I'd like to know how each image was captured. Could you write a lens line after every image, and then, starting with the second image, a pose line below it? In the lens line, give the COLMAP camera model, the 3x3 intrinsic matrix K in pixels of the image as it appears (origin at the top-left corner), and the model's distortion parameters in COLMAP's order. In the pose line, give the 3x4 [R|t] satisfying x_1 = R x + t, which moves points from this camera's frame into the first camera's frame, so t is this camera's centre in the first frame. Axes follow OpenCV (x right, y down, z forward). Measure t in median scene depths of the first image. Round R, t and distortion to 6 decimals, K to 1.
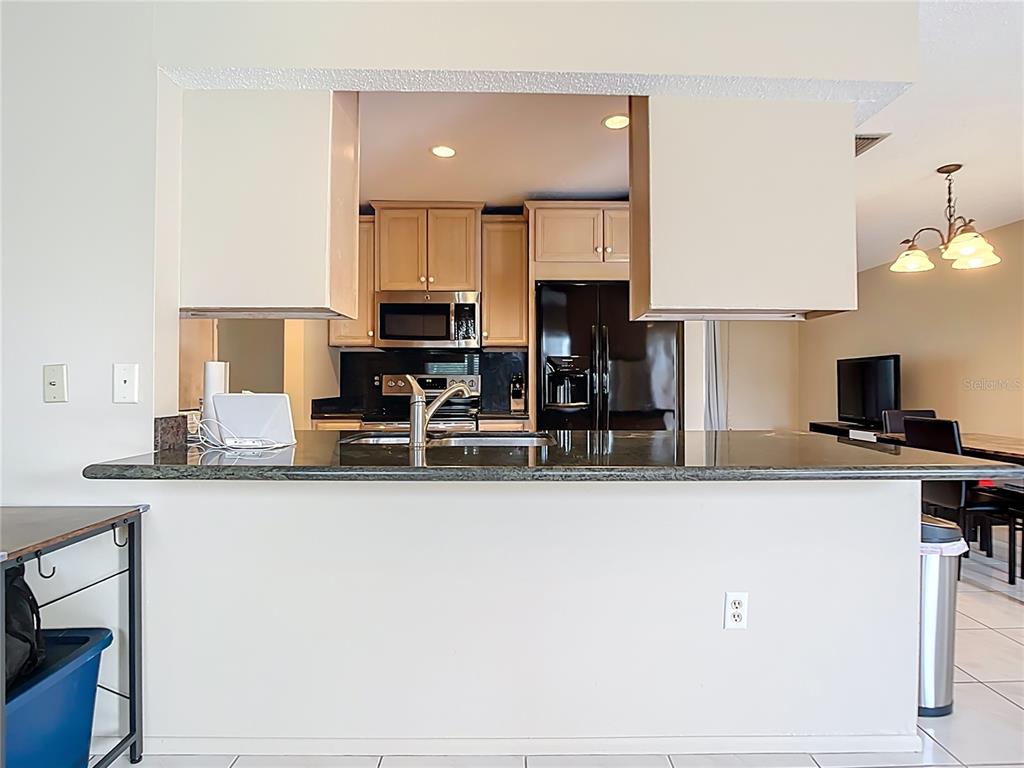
lens RADIAL K [[549.1, 0, 512.0], [0, 549.1, 384.0], [0, 0, 1]] dist [-0.015583, -0.000002]
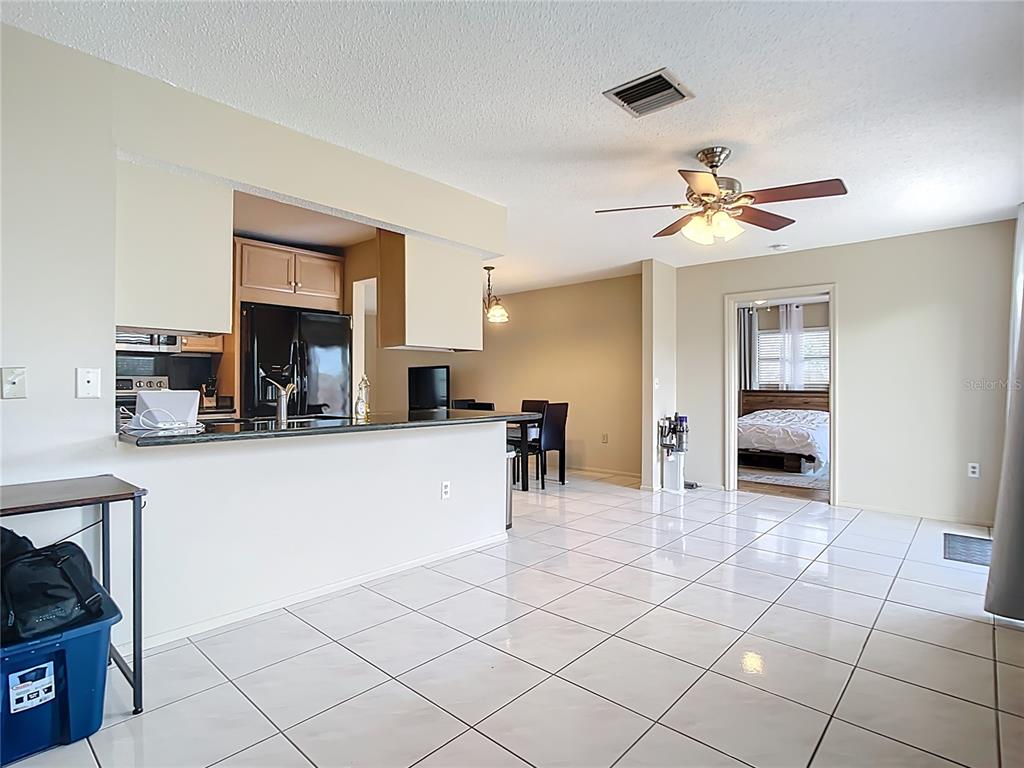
lens RADIAL K [[532.8, 0, 512.0], [0, 532.8, 384.0], [0, 0, 1]] dist [-0.020716, 0.001133]
pose [[0.689426, -0.000034, 0.724356, -0.440227], [0.002087, 0.999996, -0.001939, 0.002644], [-0.724353, 0.002849, 0.689423, -0.299075]]
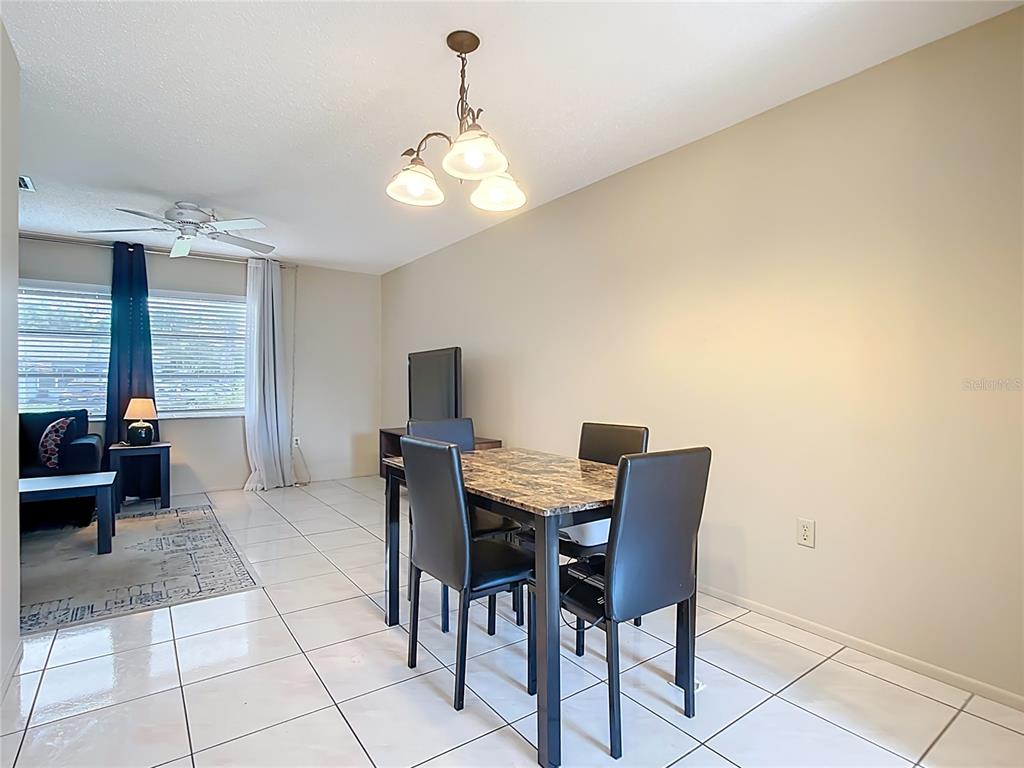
lens RADIAL K [[532.8, 0, 512.0], [0, 532.8, 384.0], [0, 0, 1]] dist [-0.020716, 0.001133]
pose [[0.819399, 0.002242, 0.573218, 0.498036], [-0.001494, 0.999997, -0.001776, 0.005743], [-0.573221, 0.000599, 0.819401, 0.456616]]
